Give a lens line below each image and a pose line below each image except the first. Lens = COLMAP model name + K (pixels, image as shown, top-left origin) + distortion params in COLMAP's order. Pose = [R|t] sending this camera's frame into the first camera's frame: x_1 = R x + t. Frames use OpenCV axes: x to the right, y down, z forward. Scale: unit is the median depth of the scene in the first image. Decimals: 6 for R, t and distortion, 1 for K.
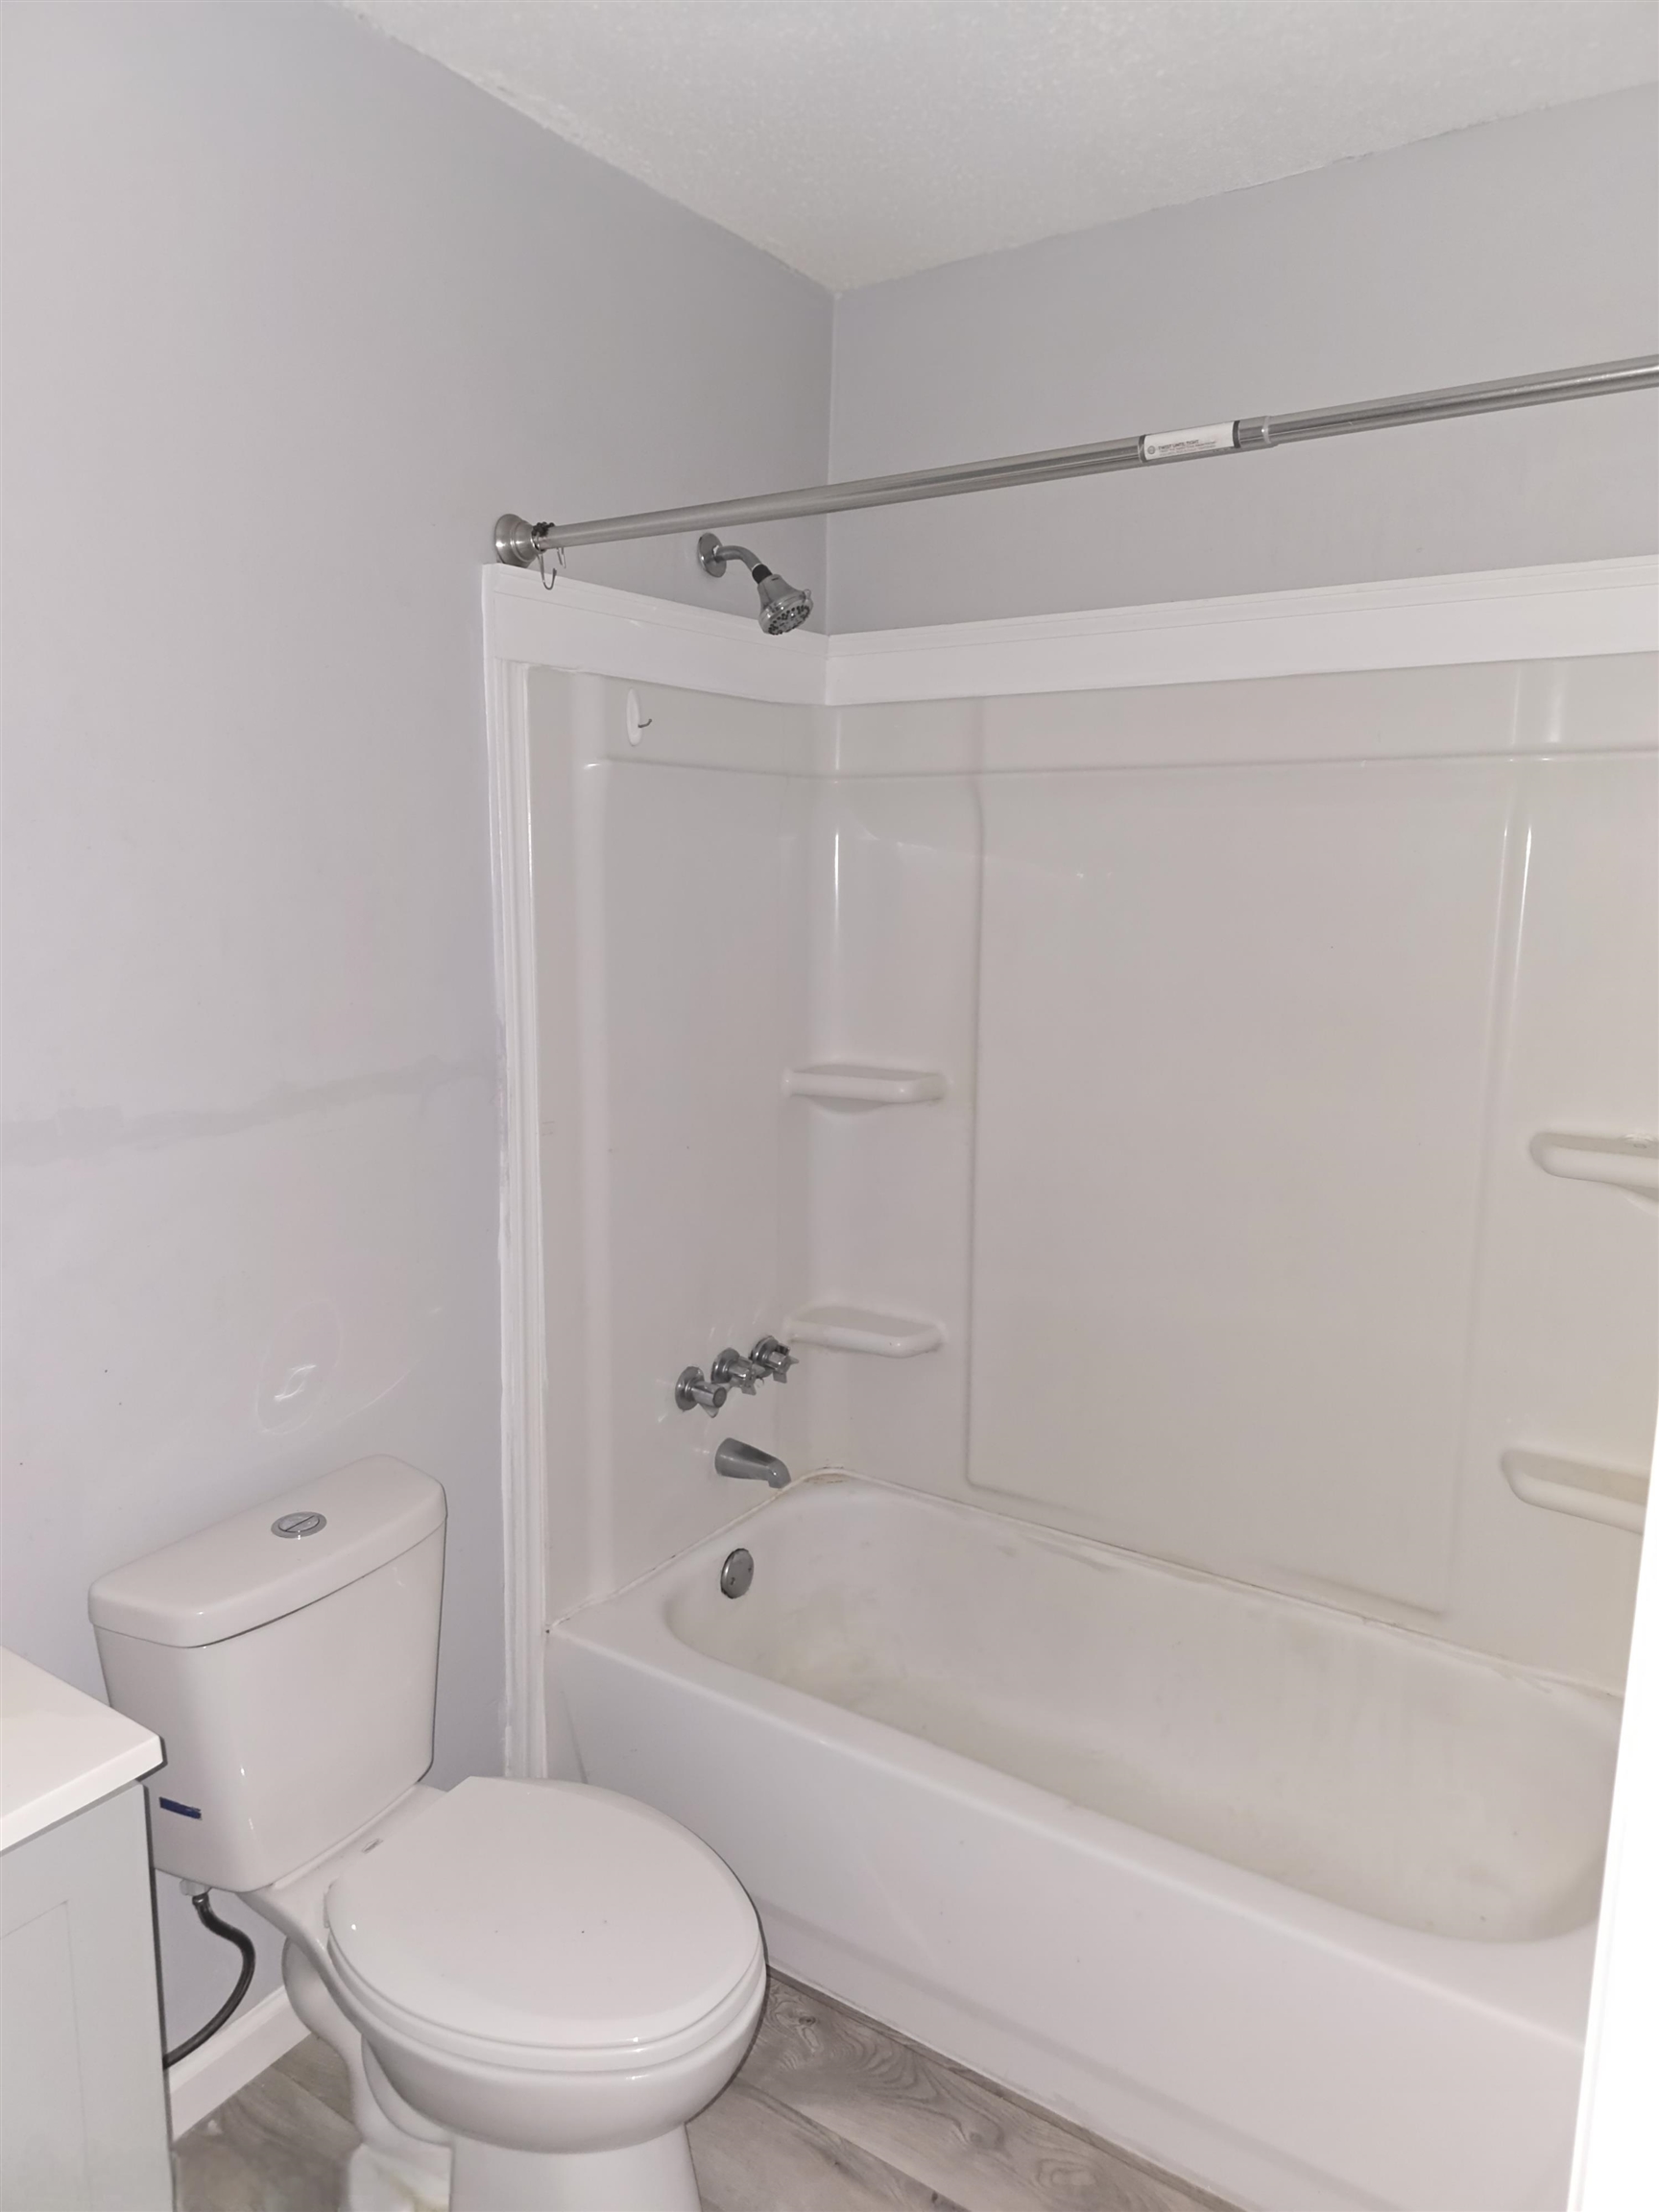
lens RADIAL K [[1458.1, 0, 842.3], [0, 1458.1, 1109.5], [0, 0, 1]] dist [0.042326, -0.039996]
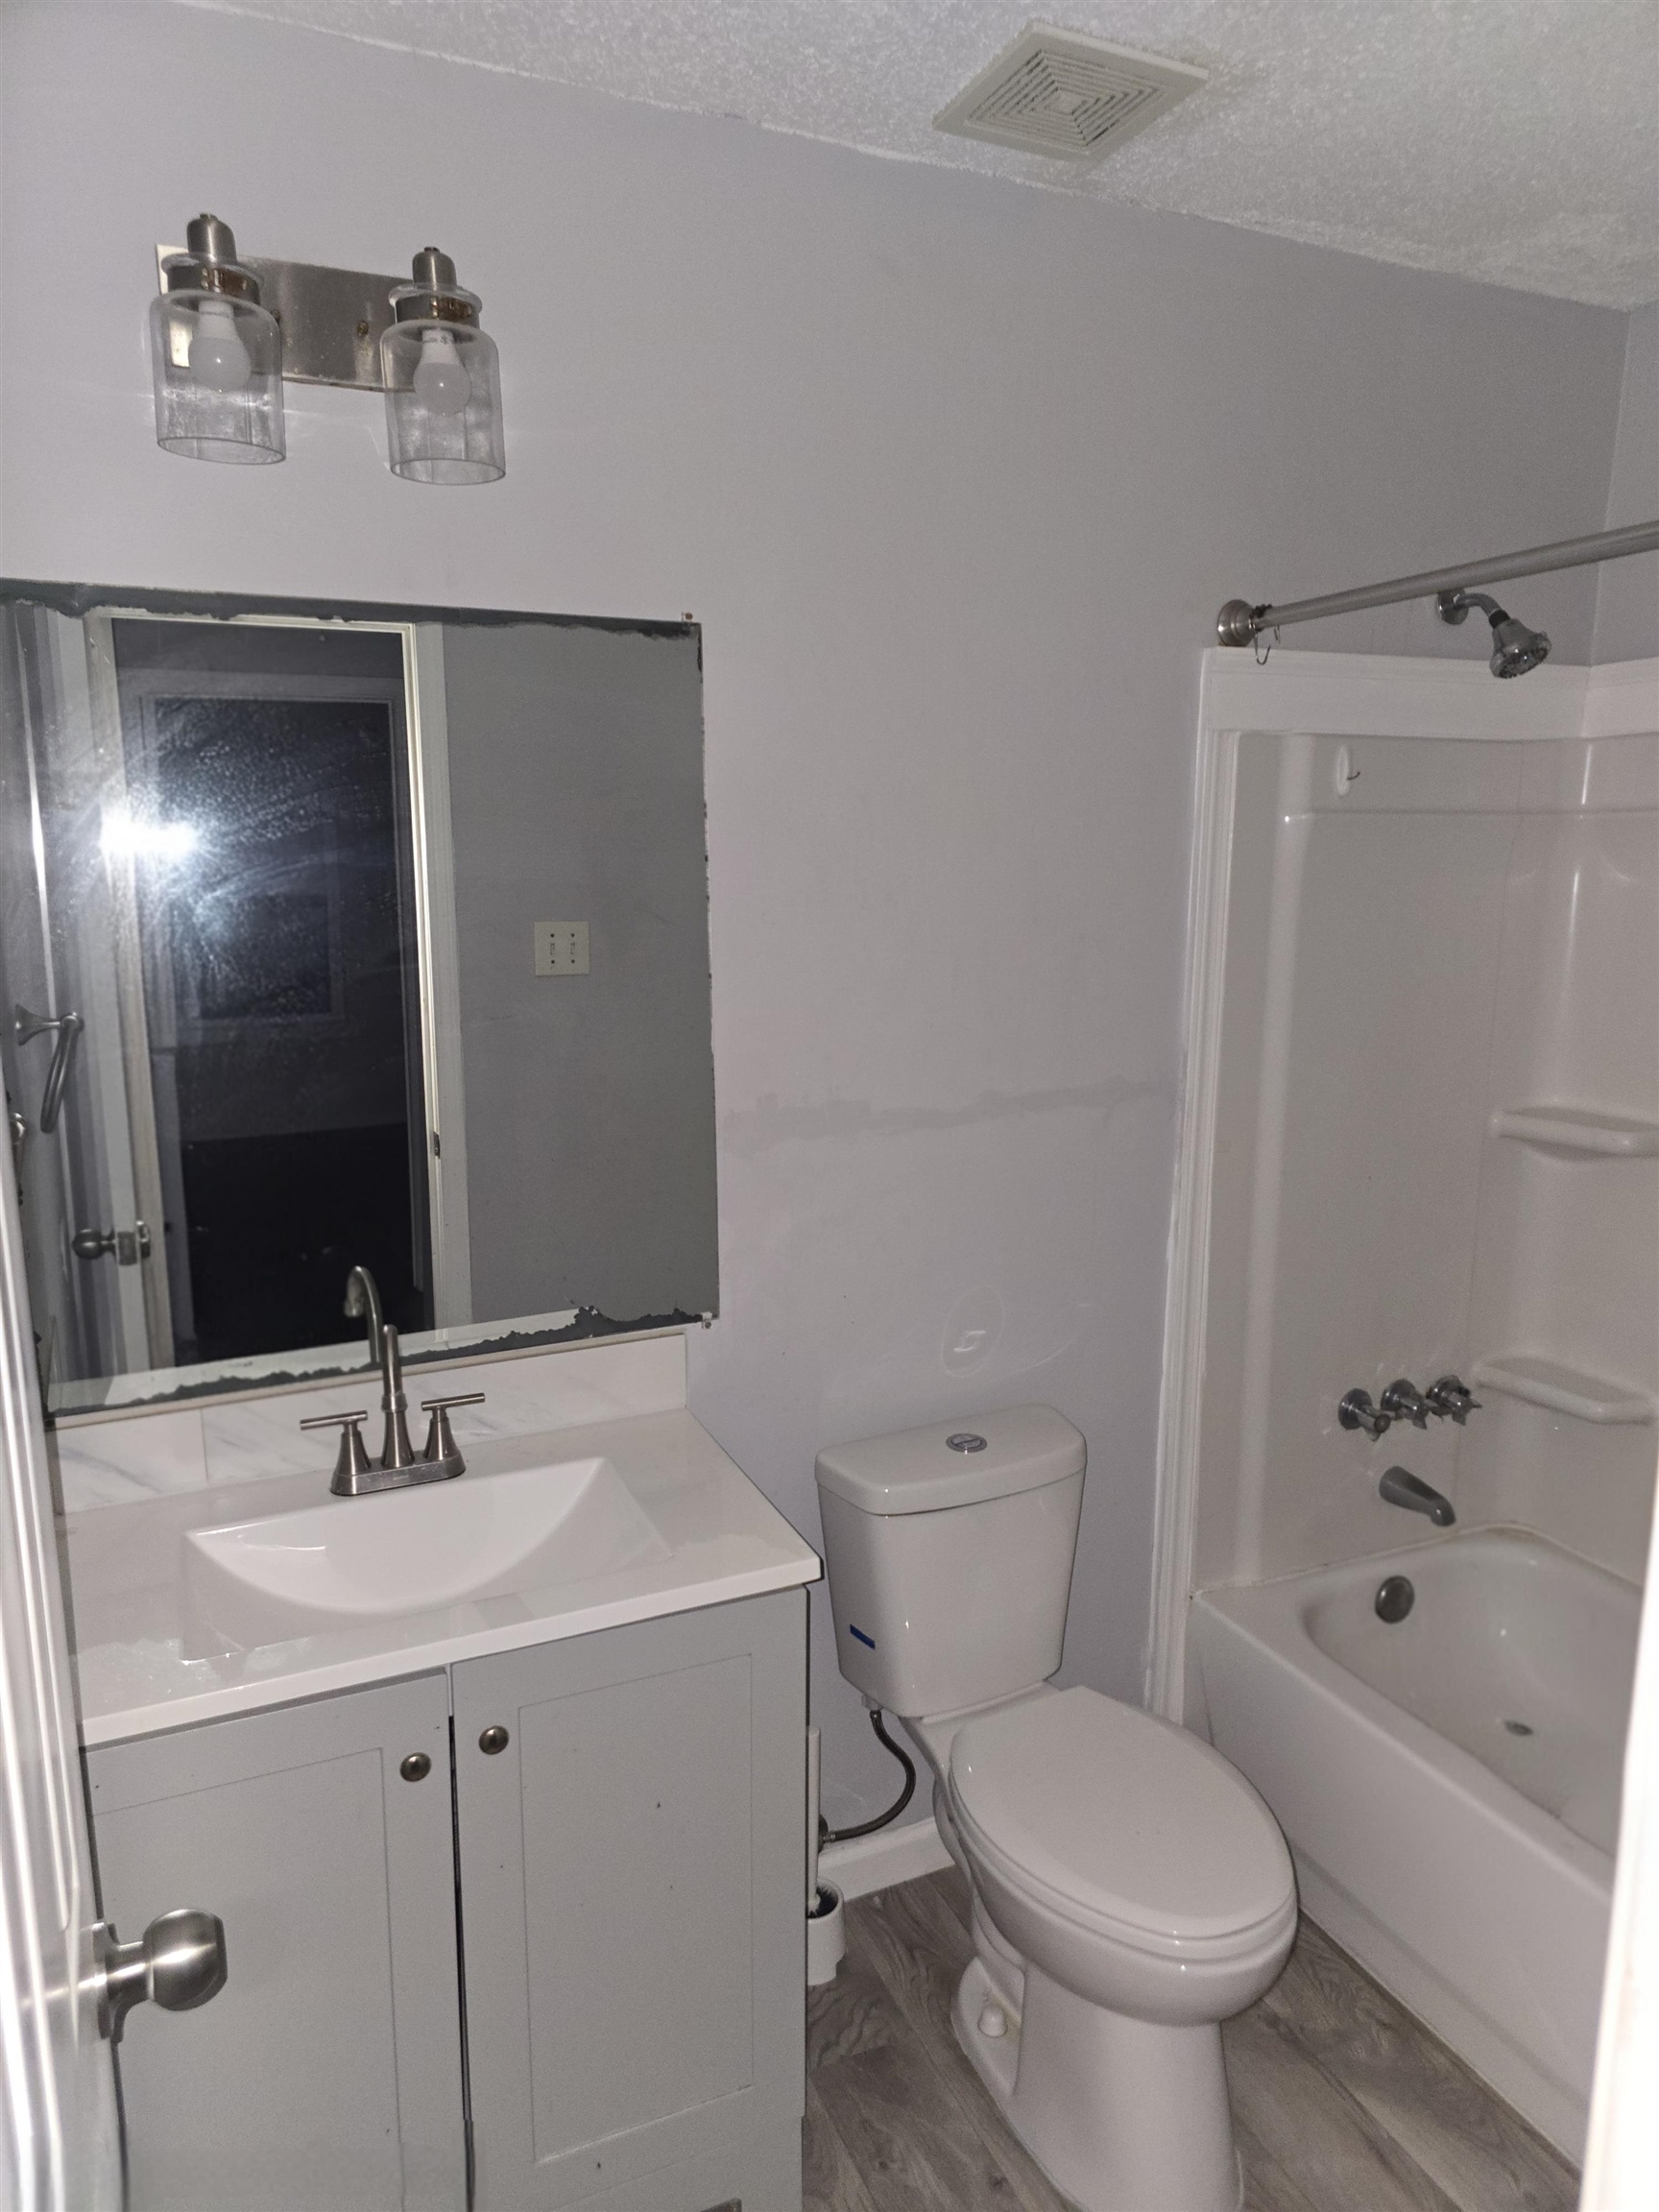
lens RADIAL K [[1458.1, 0, 837.8], [0, 1458.1, 1107.5], [0, 0, 1]] dist [0.042326, -0.039996]
pose [[0.838781, 0.077705, -0.538896, 0.153456], [-0.082040, 0.996501, 0.015995, -0.011181], [0.538253, 0.030794, 0.842221, -0.097233]]
